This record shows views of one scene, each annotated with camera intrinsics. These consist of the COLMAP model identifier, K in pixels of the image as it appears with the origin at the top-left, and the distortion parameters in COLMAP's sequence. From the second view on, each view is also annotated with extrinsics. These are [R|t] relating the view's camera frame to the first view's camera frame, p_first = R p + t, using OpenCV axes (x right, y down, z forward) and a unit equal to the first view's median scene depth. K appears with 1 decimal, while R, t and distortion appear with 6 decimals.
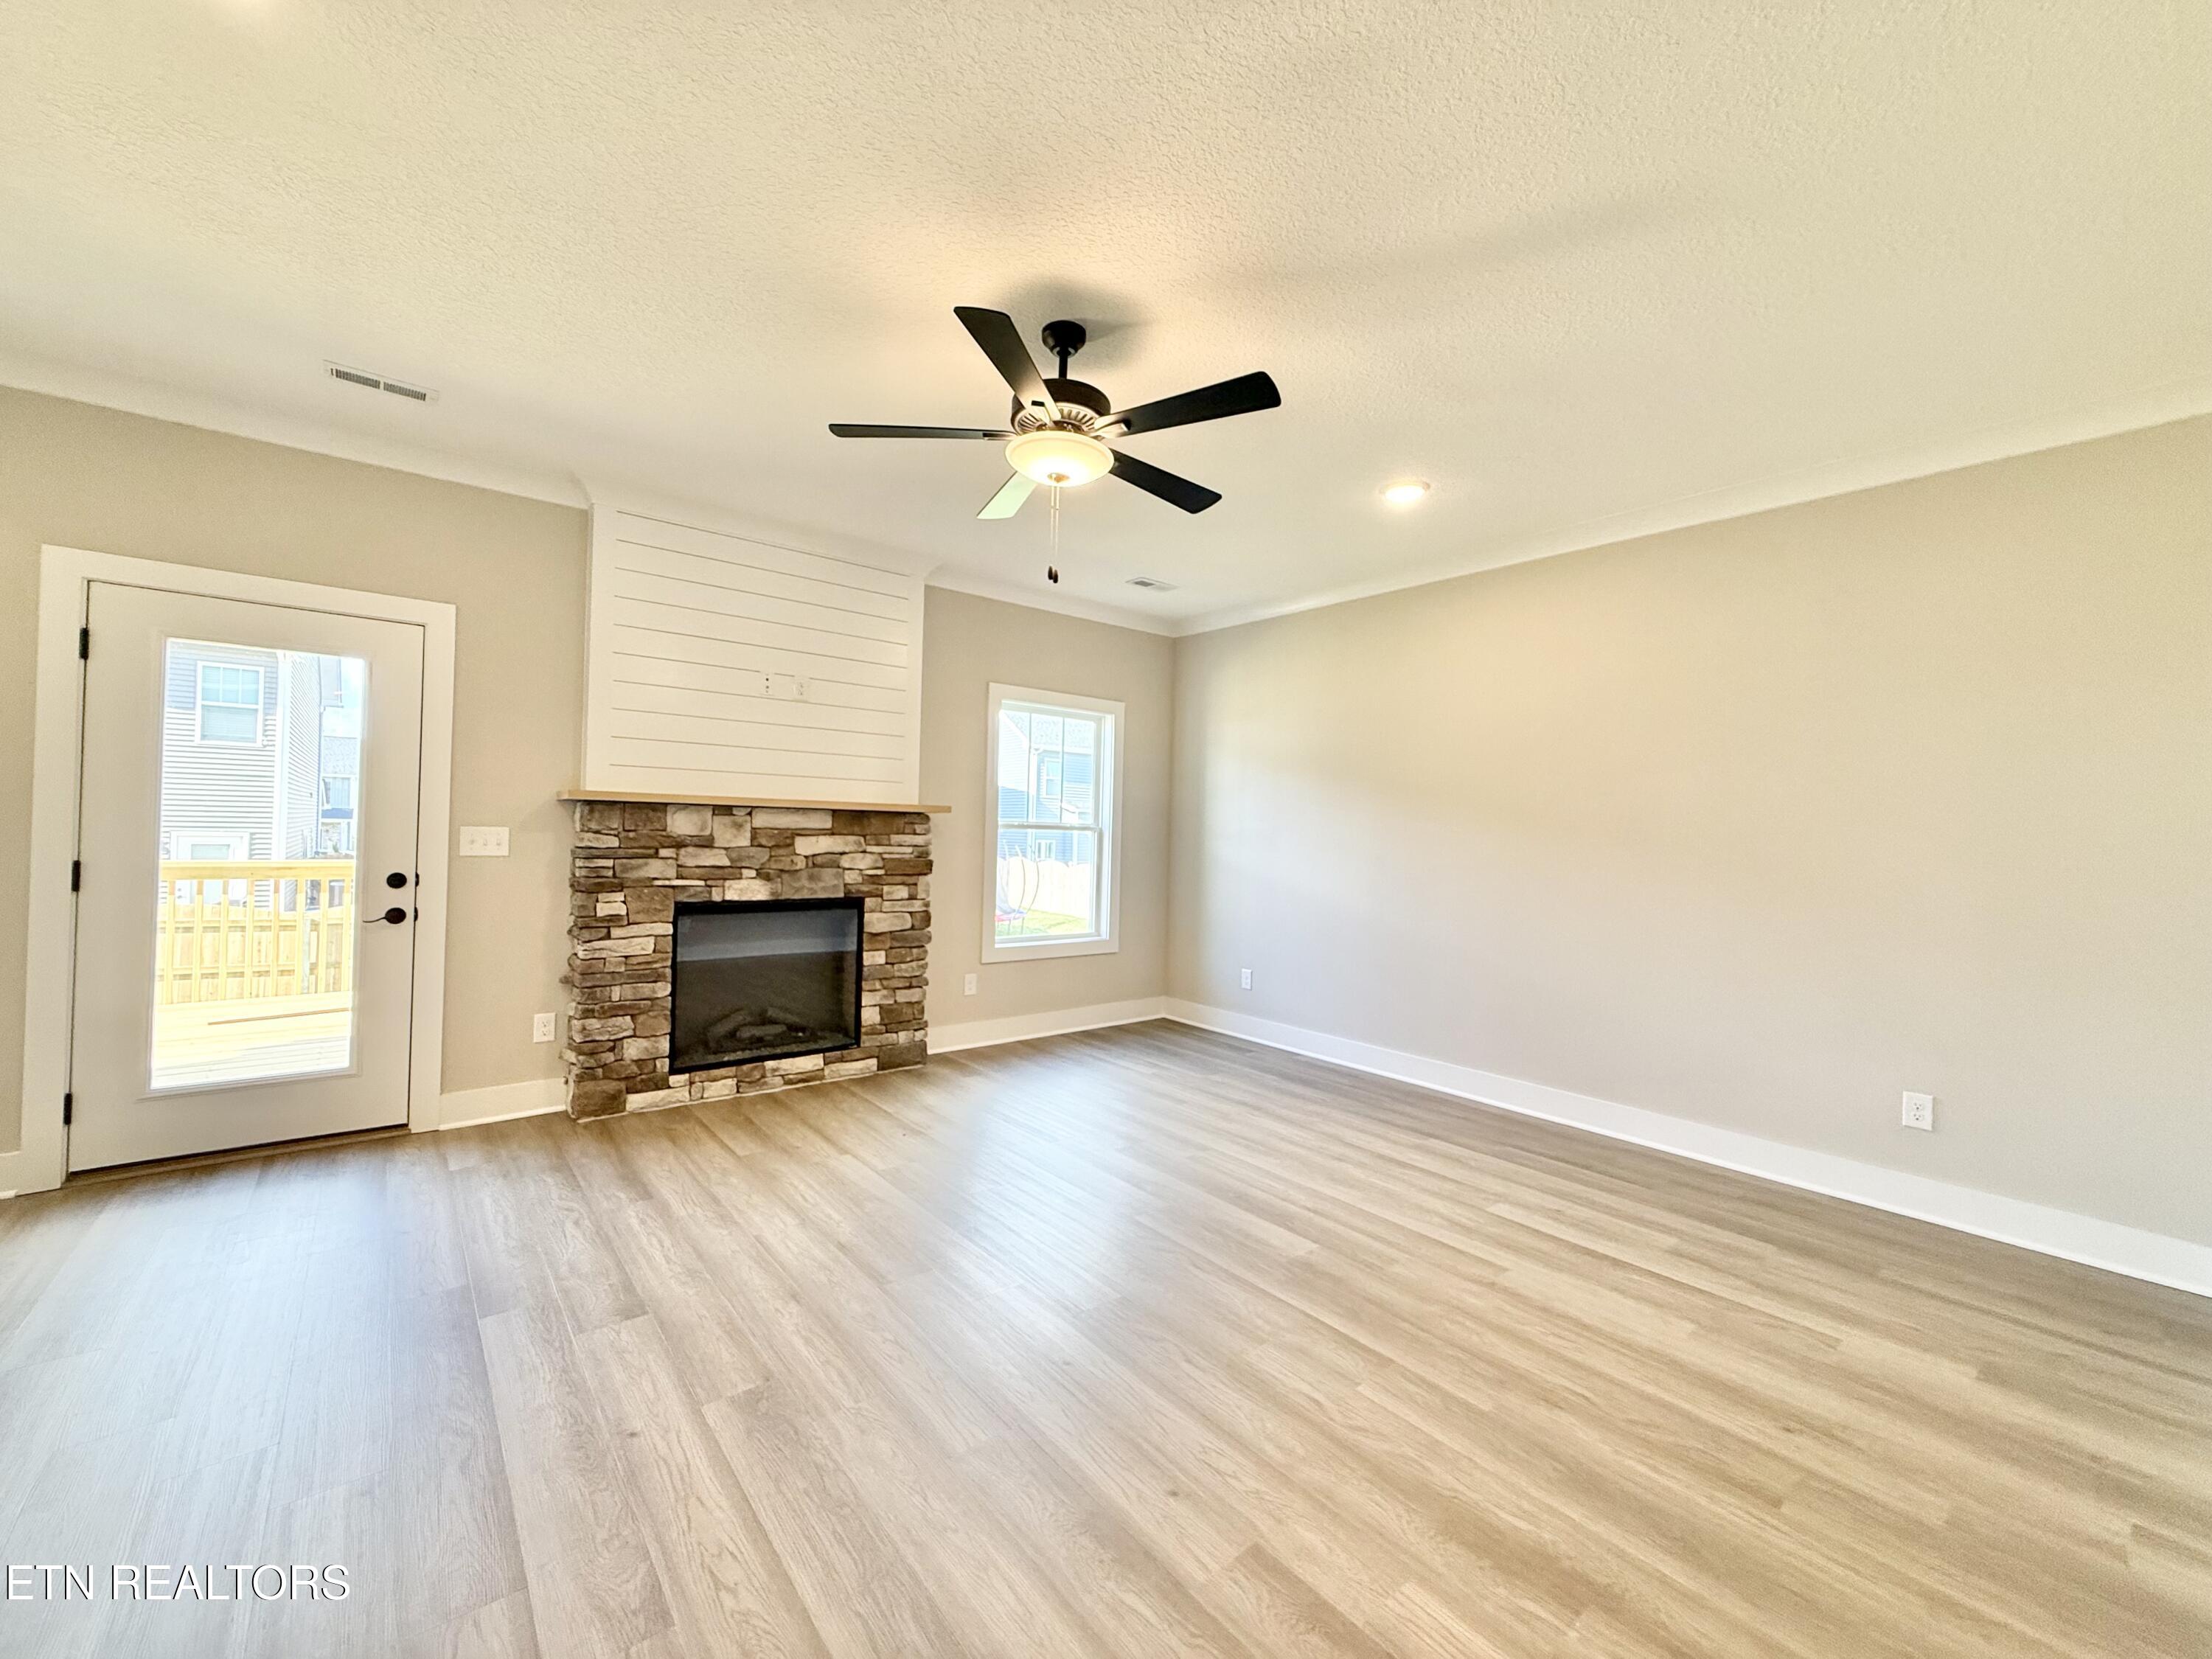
lens RADIAL K [[879.4, 0, 1101.1], [0, 879.4, 826.3], [0, 0, 1]] dist [0.000286, 0.000415]
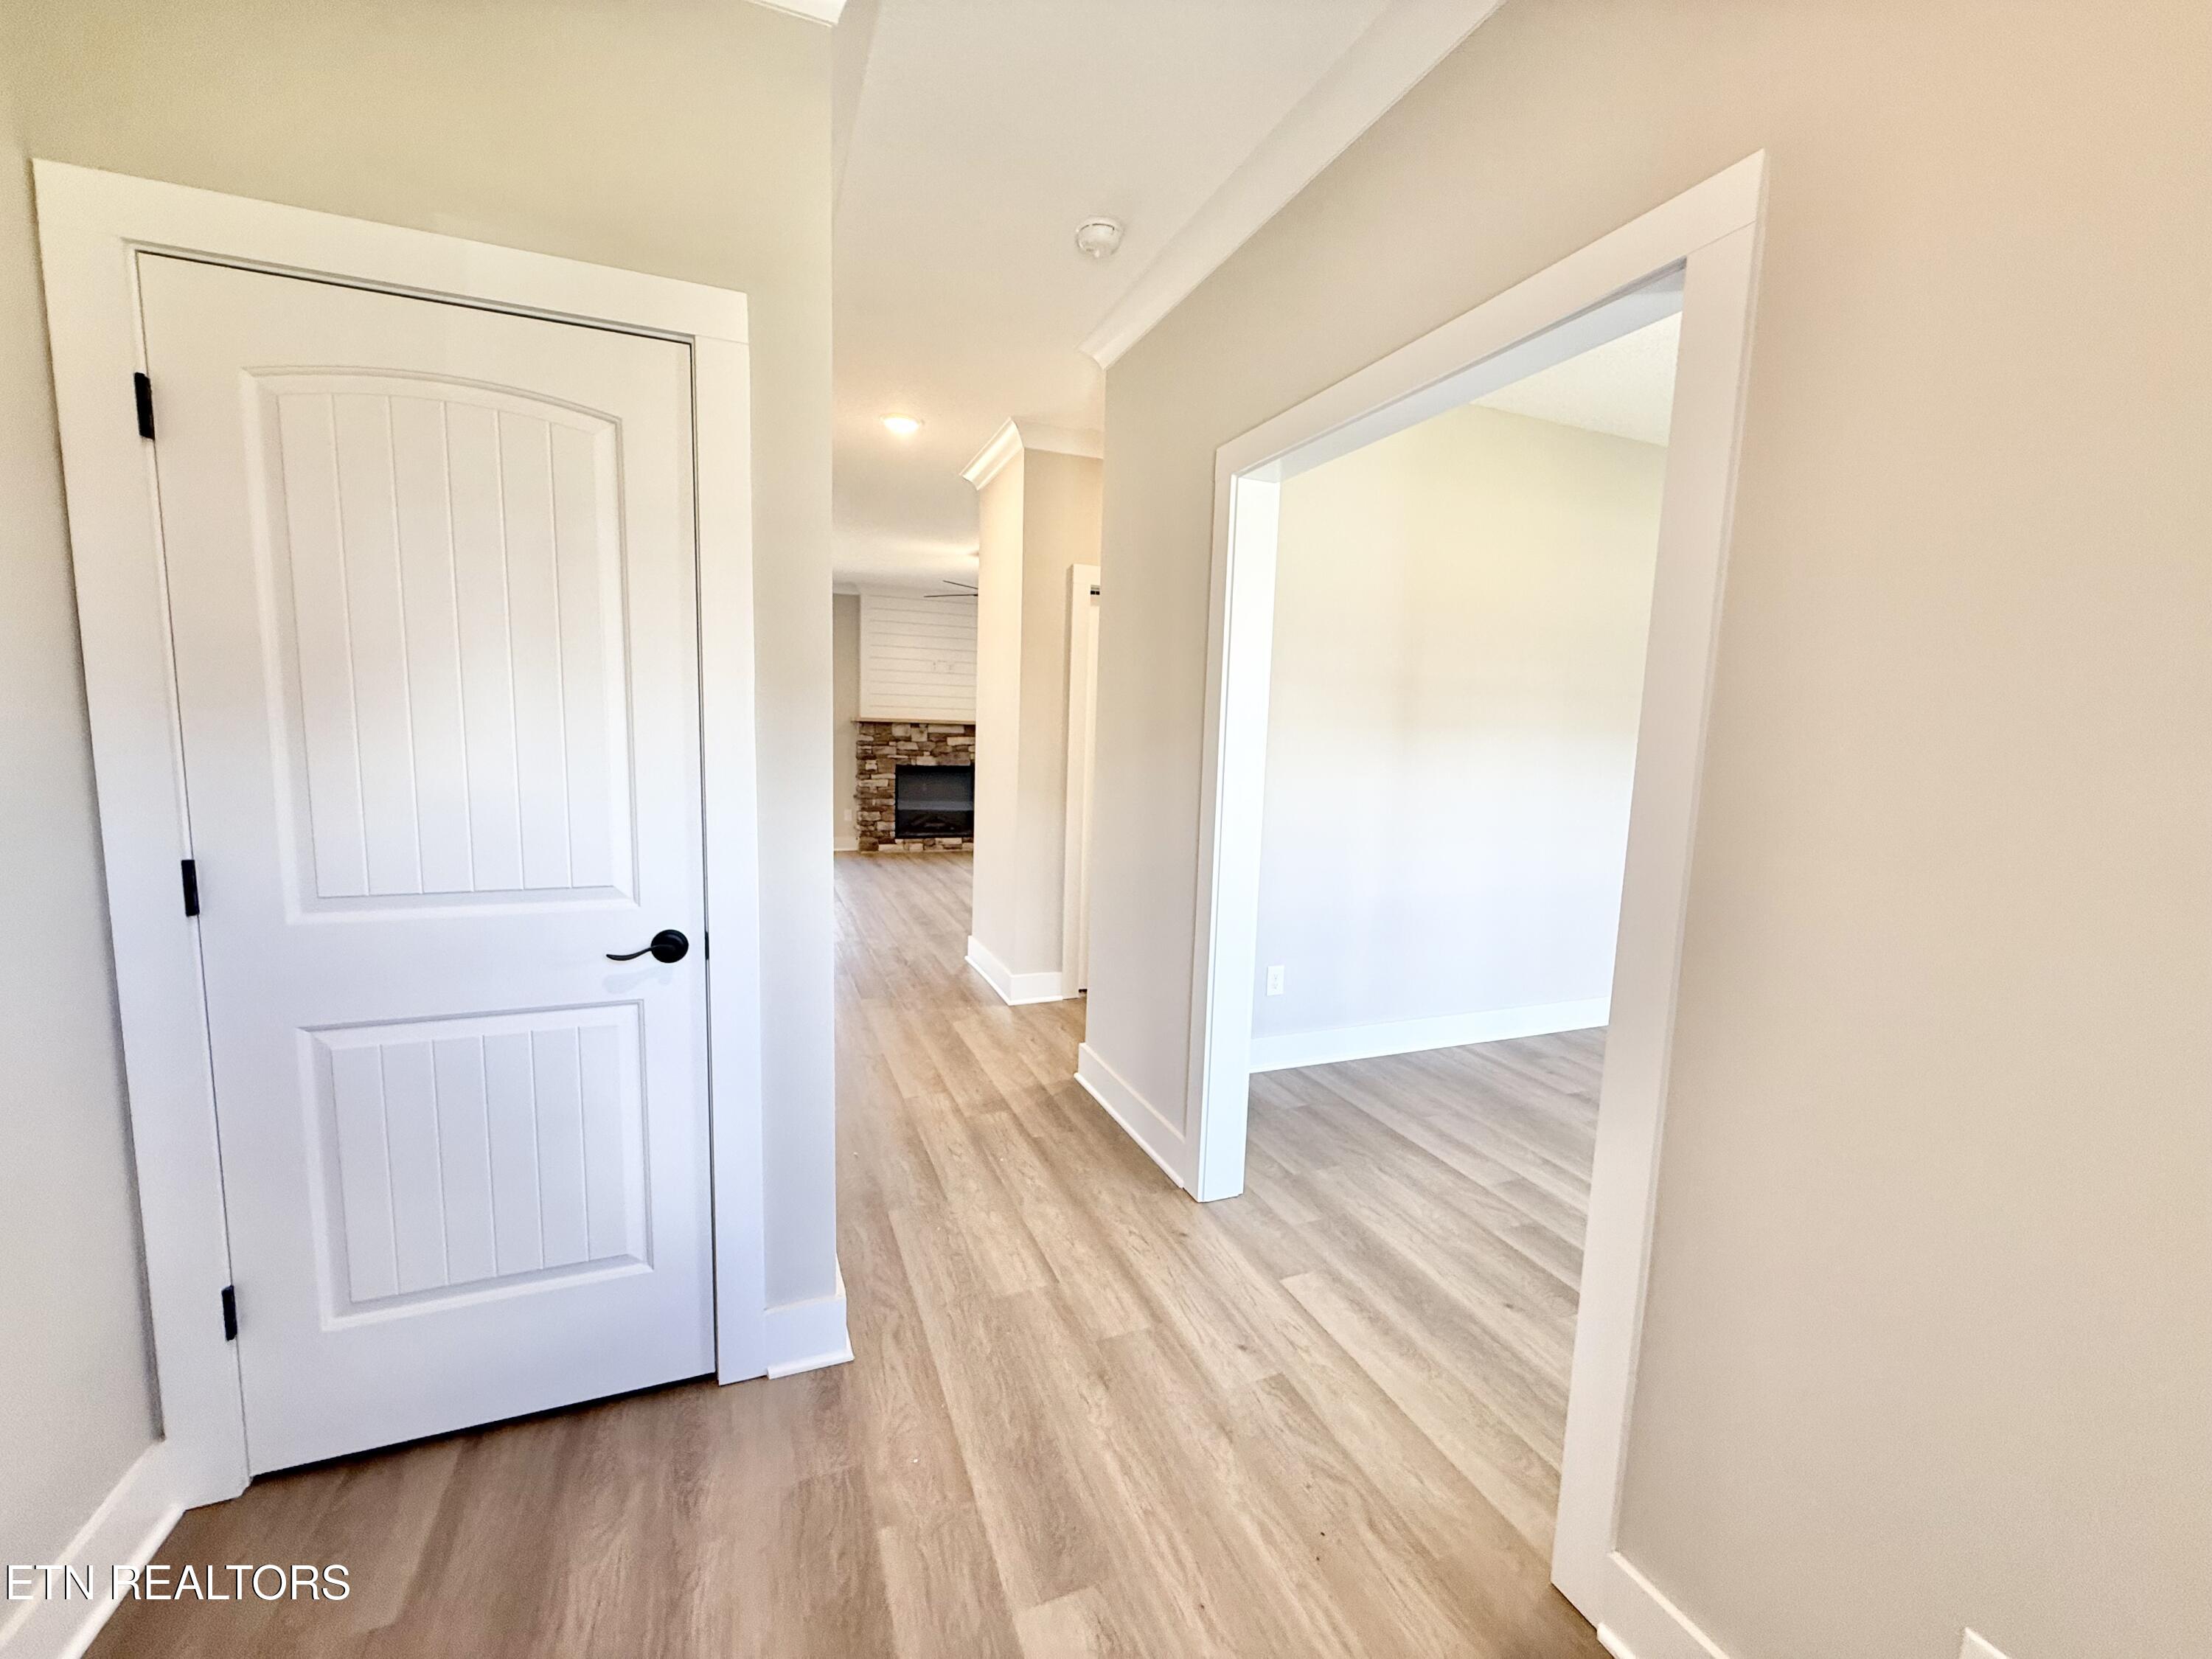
lens RADIAL K [[879.4, 0, 1103.5], [0, 879.4, 829.0], [0, 0, 1]] dist [0.000286, 0.000415]
pose [[0.957184, 0.036160, -0.287211, 0.722627], [-0.003773, 0.993642, 0.112524, -0.009618], [0.289454, -0.106623, 0.951235, -1.083779]]
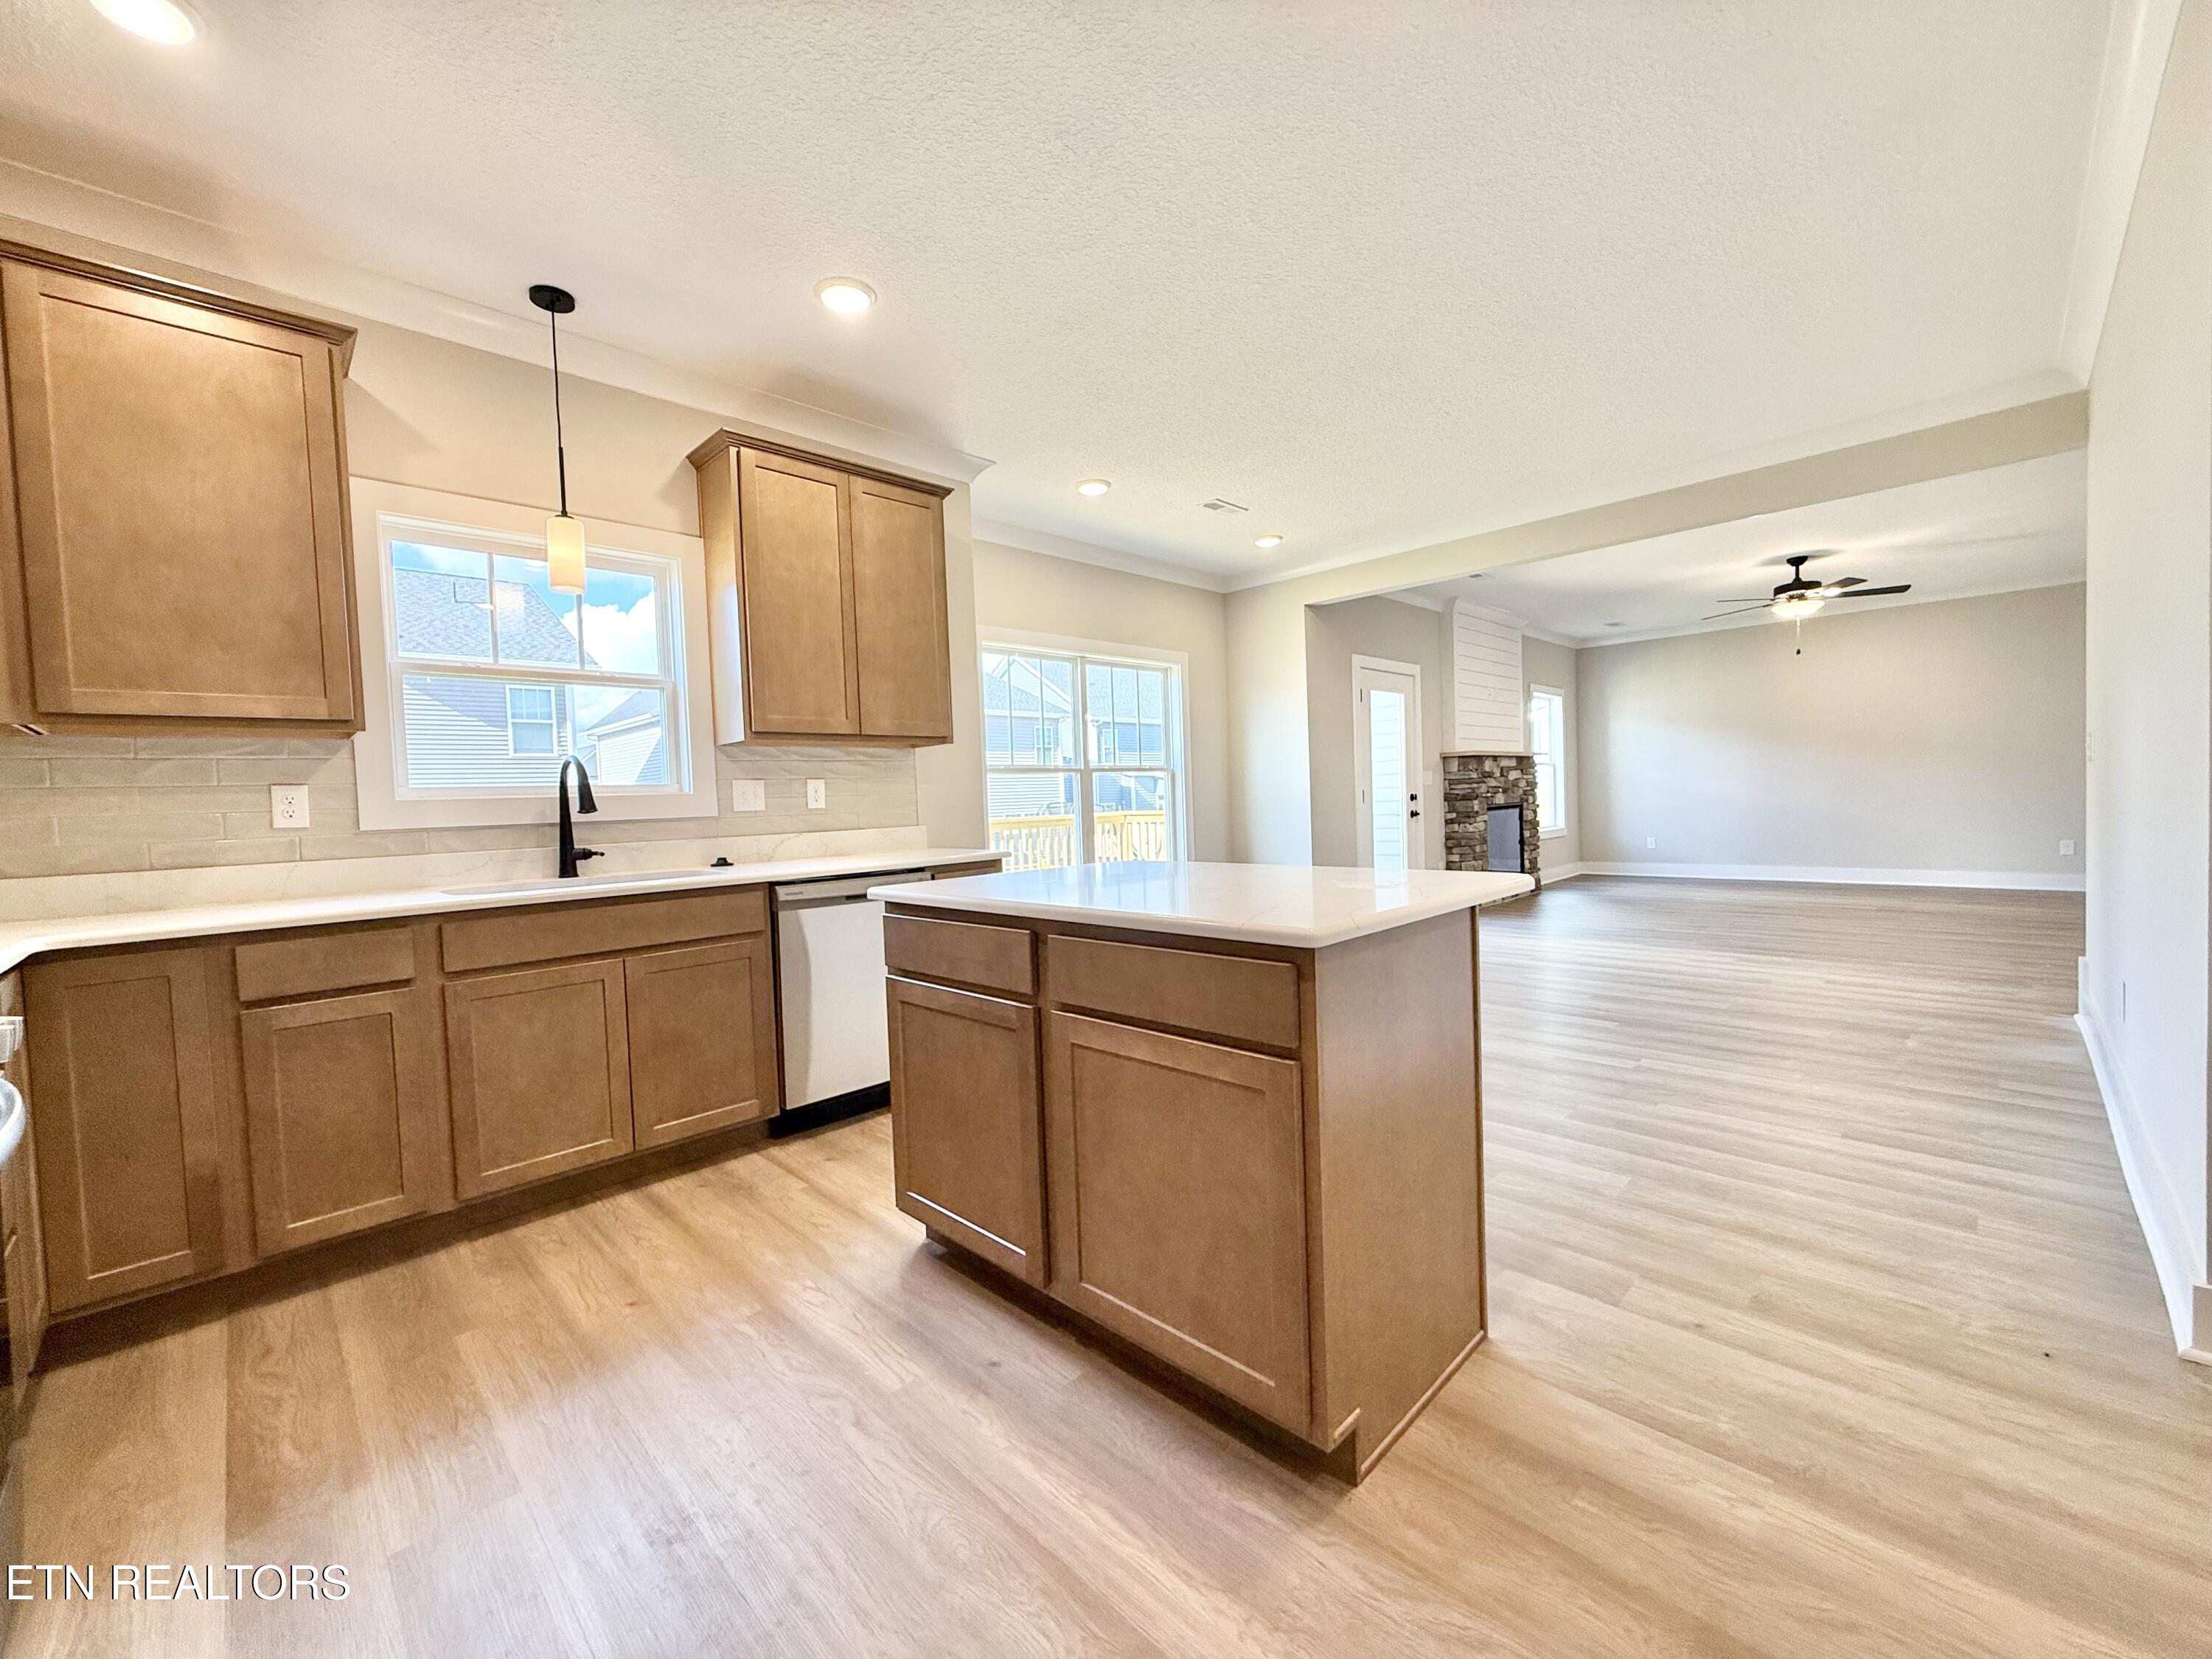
lens RADIAL K [[879.4, 0, 1091.7], [0, 879.4, 828.6], [0, 0, 1]] dist [0.000286, 0.000415]
pose [[0.993812, -0.066596, 0.088896, -1.592992], [0.063021, 0.997109, 0.042441, -0.002257], [-0.091466, -0.036576, 0.995136, -0.950506]]
